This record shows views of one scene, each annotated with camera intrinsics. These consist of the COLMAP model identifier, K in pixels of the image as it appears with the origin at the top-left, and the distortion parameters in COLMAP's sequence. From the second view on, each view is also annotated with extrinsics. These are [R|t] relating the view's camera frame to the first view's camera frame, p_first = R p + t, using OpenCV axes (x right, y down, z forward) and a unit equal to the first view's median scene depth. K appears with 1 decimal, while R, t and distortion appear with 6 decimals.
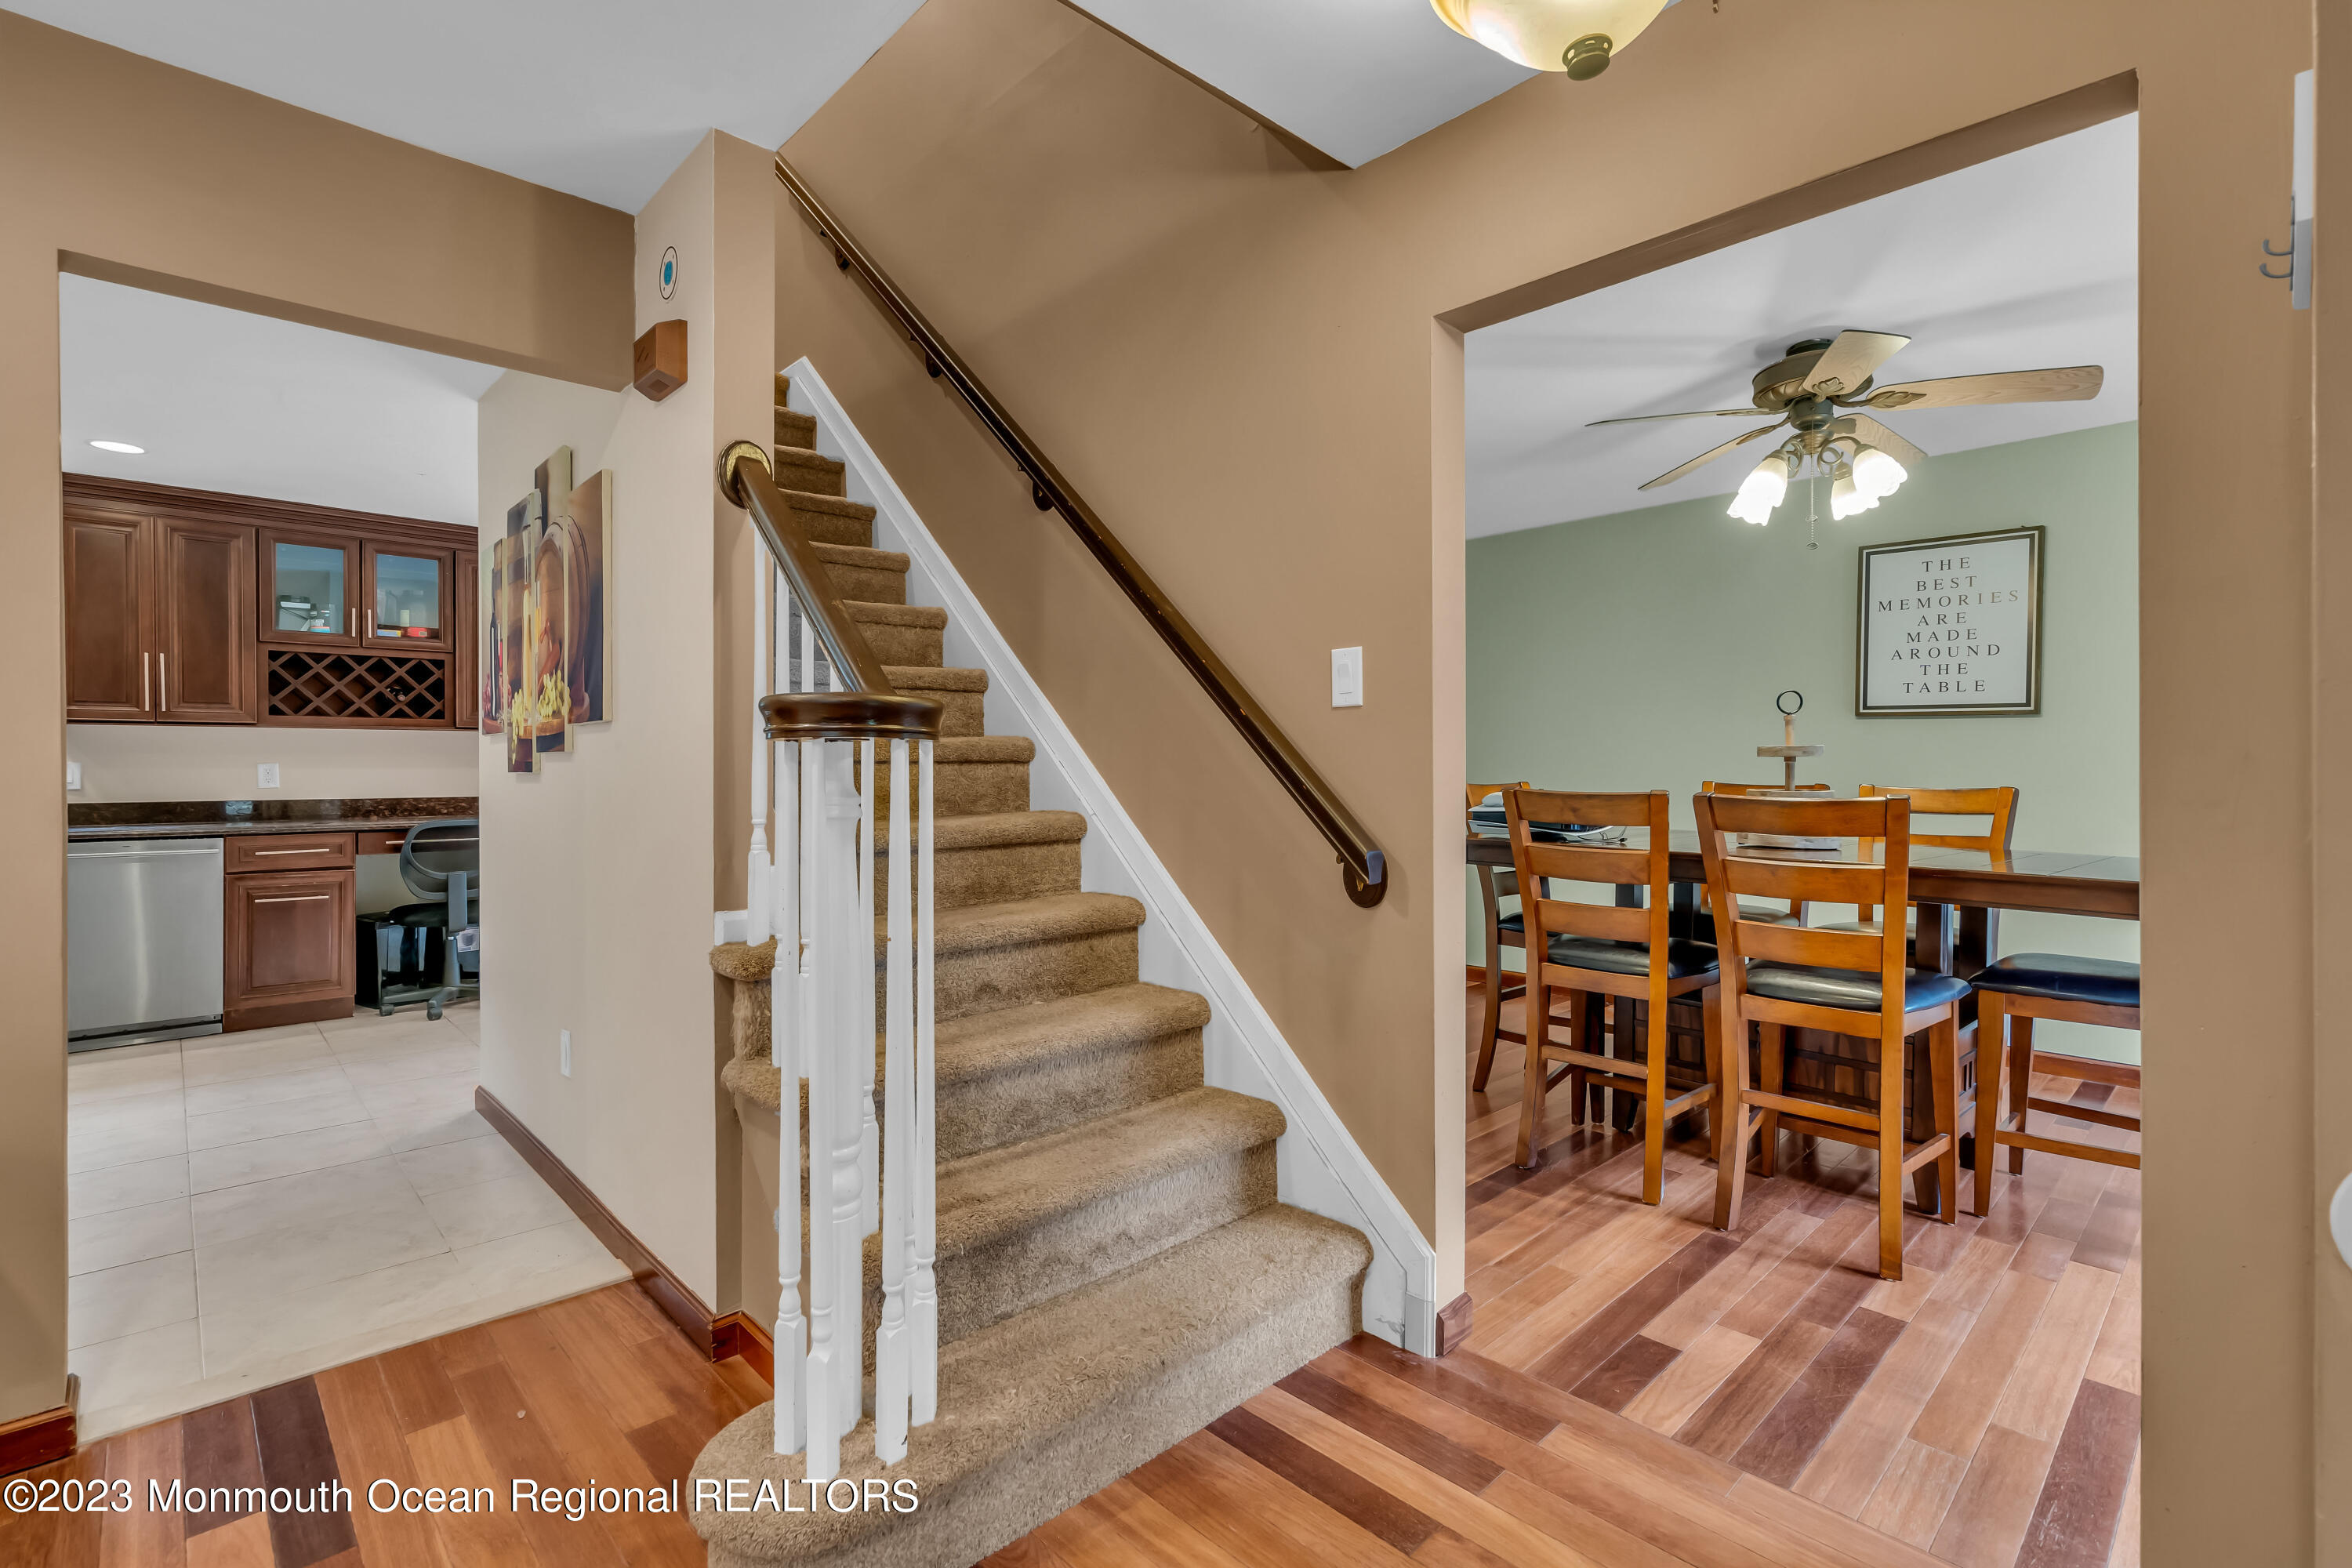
lens RADIAL K [[1067.6, 0, 1156.6], [0, 1067.6, 770.7], [0, 0, 1]] dist [-0.001727, 0.000780]
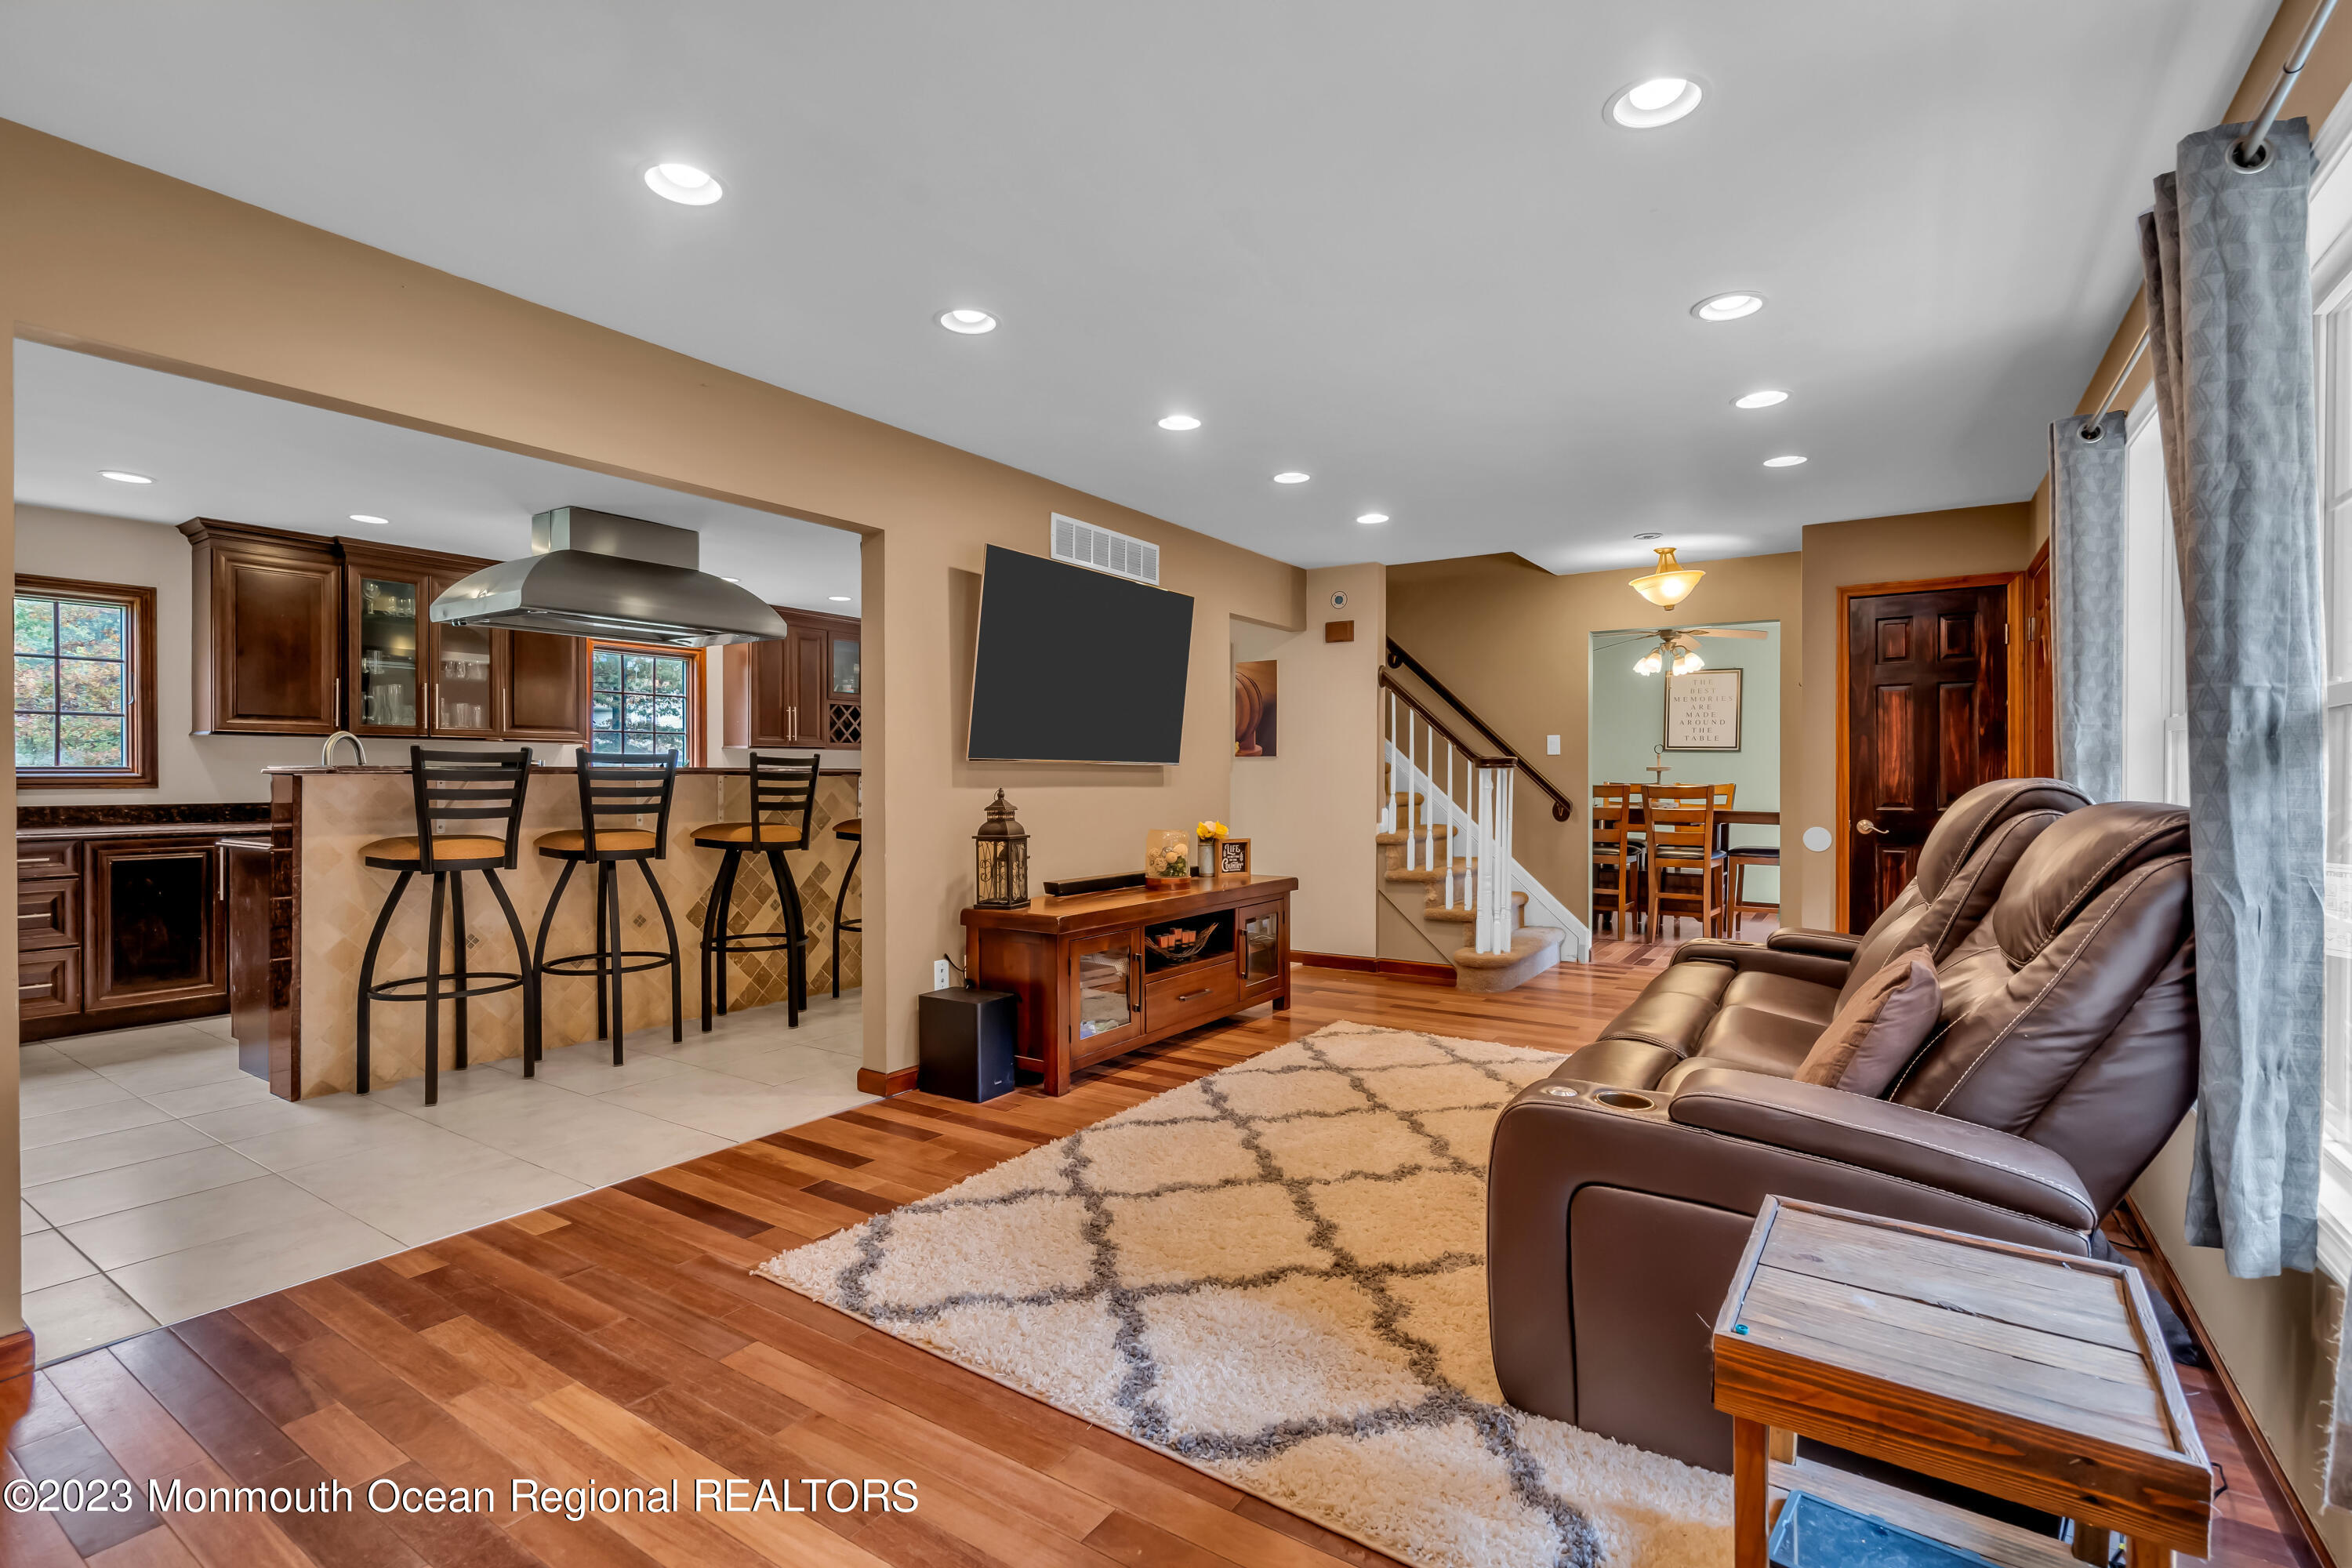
lens RADIAL K [[1067.6, 0, 1167.3], [0, 1067.6, 791.2], [0, 0, 1]] dist [-0.001727, 0.000780]
pose [[0.975443, -0.001143, 0.220250, -1.427298], [-0.001467, 0.999931, 0.011689, 0.007006], [-0.220248, -0.011725, 0.975373, -1.563198]]
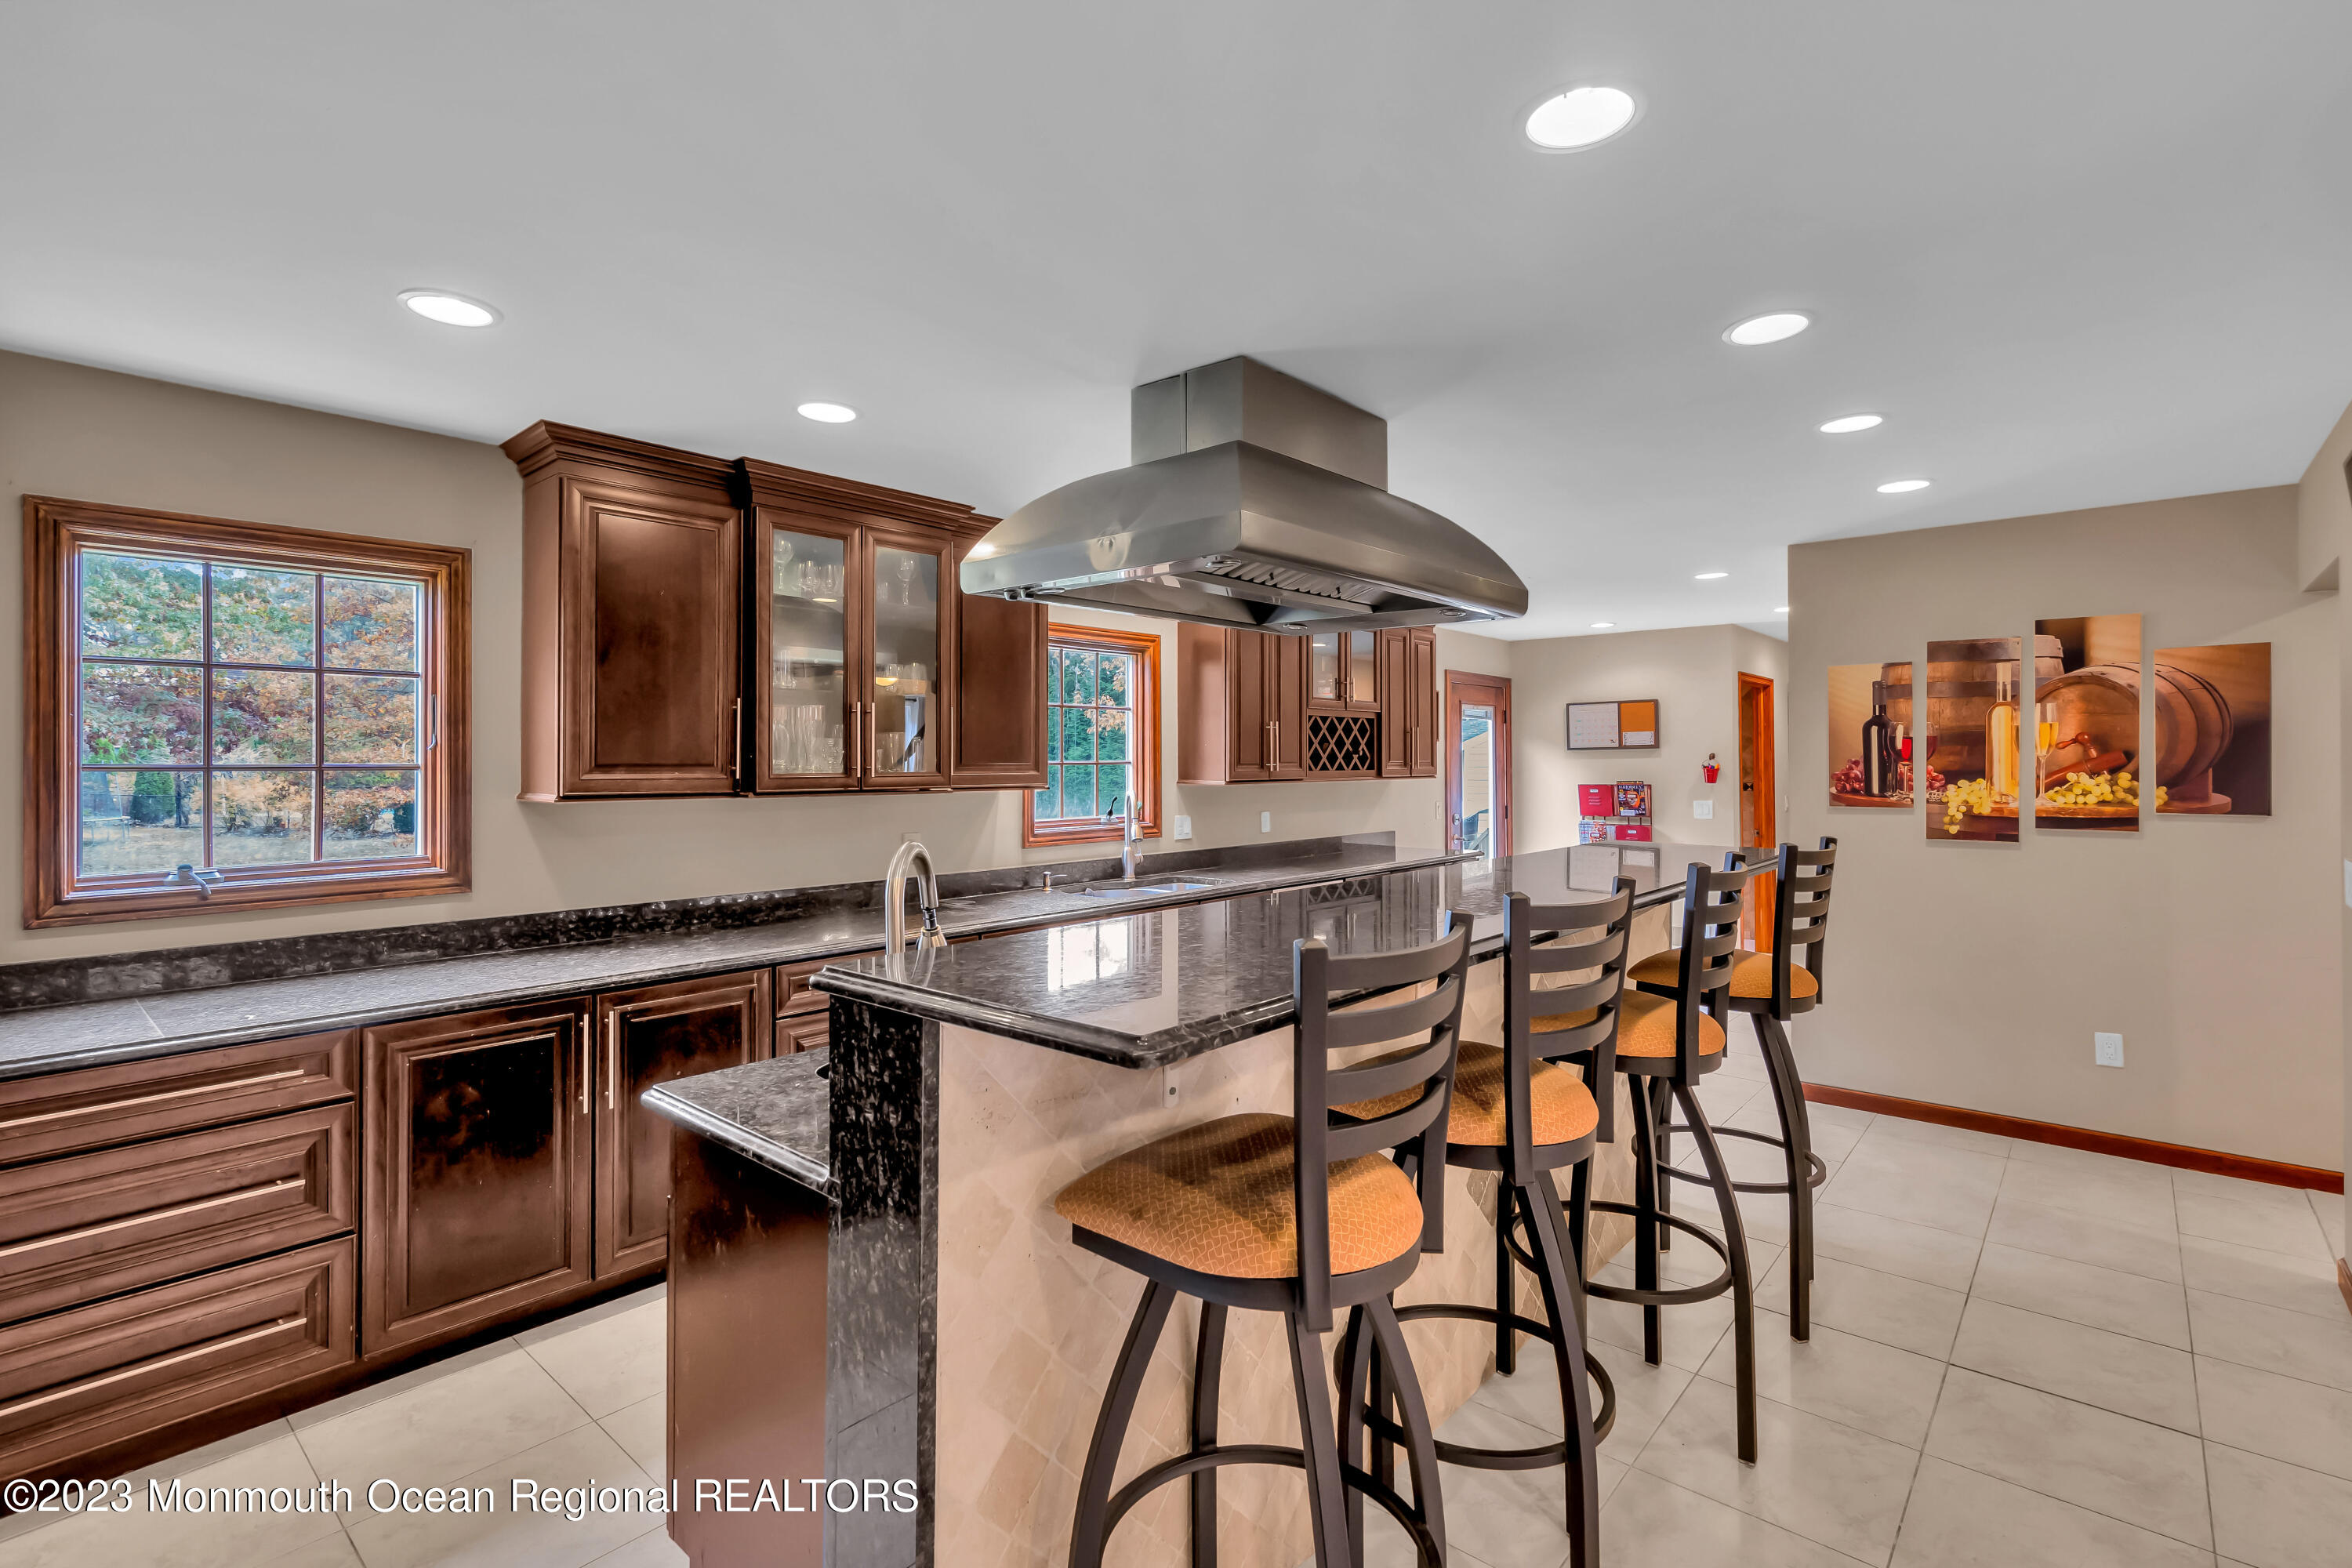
lens RADIAL K [[1067.6, 0, 1179.0], [0, 1067.6, 764.3], [0, 0, 1]] dist [-0.001727, 0.000780]
pose [[0.995097, -0.000471, 0.098898, -2.267154], [0.000382, 1.000000, 0.000922, -0.126602], [-0.098899, -0.000880, 0.995097, -0.298482]]
